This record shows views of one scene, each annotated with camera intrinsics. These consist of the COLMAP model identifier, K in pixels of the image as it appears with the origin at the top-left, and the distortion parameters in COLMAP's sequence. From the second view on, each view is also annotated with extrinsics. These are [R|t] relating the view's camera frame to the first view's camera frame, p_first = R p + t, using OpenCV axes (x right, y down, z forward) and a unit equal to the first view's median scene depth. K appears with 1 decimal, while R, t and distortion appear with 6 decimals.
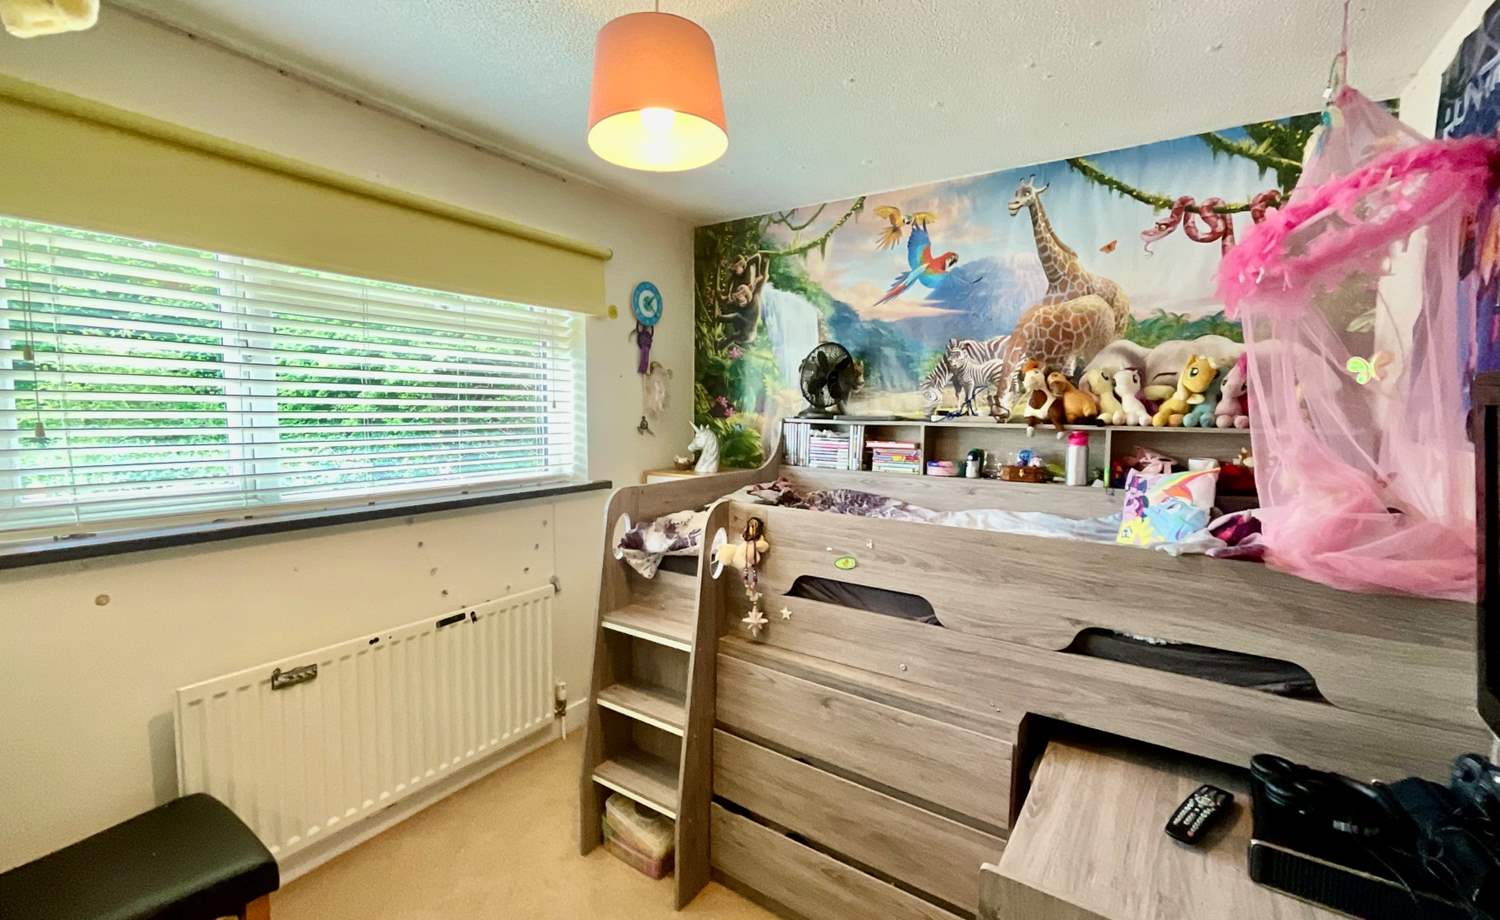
lens RADIAL K [[664.0, 0, 763.5], [0, 664.0, 460.2], [0, 0, 1]] dist [-0.001866, 0.004642]
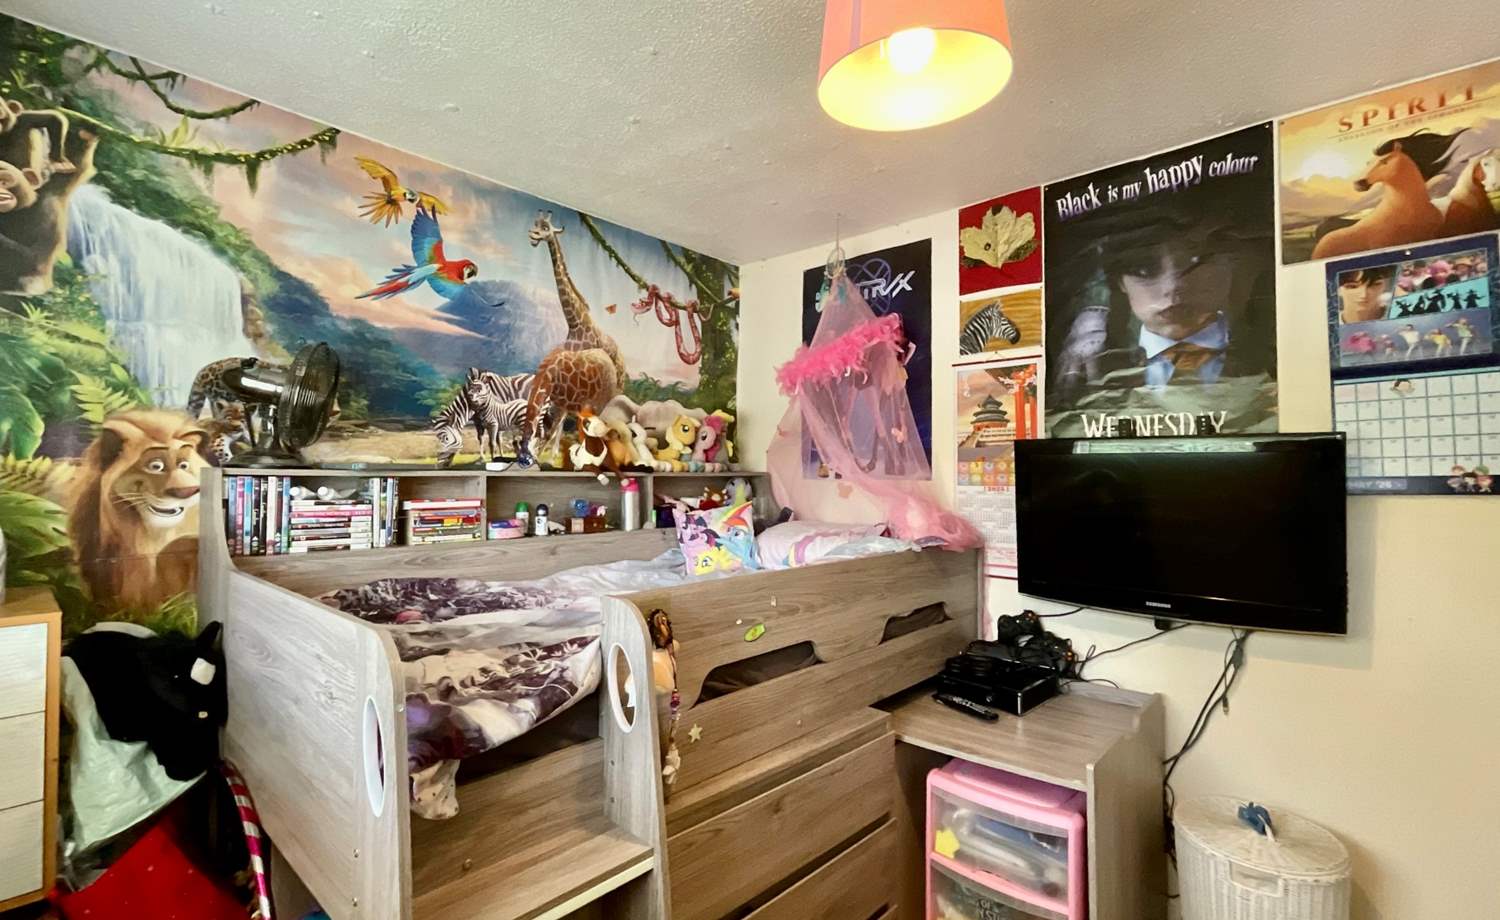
lens RADIAL K [[664.0, 0, 763.5], [0, 664.0, 460.2], [0, 0, 1]] dist [-0.001866, 0.004642]
pose [[0.146285, 0.012420, 0.989164, -0.468048], [0.076652, 0.996773, -0.023851, -0.026766], [-0.986268, 0.079311, 0.144861, 0.563564]]
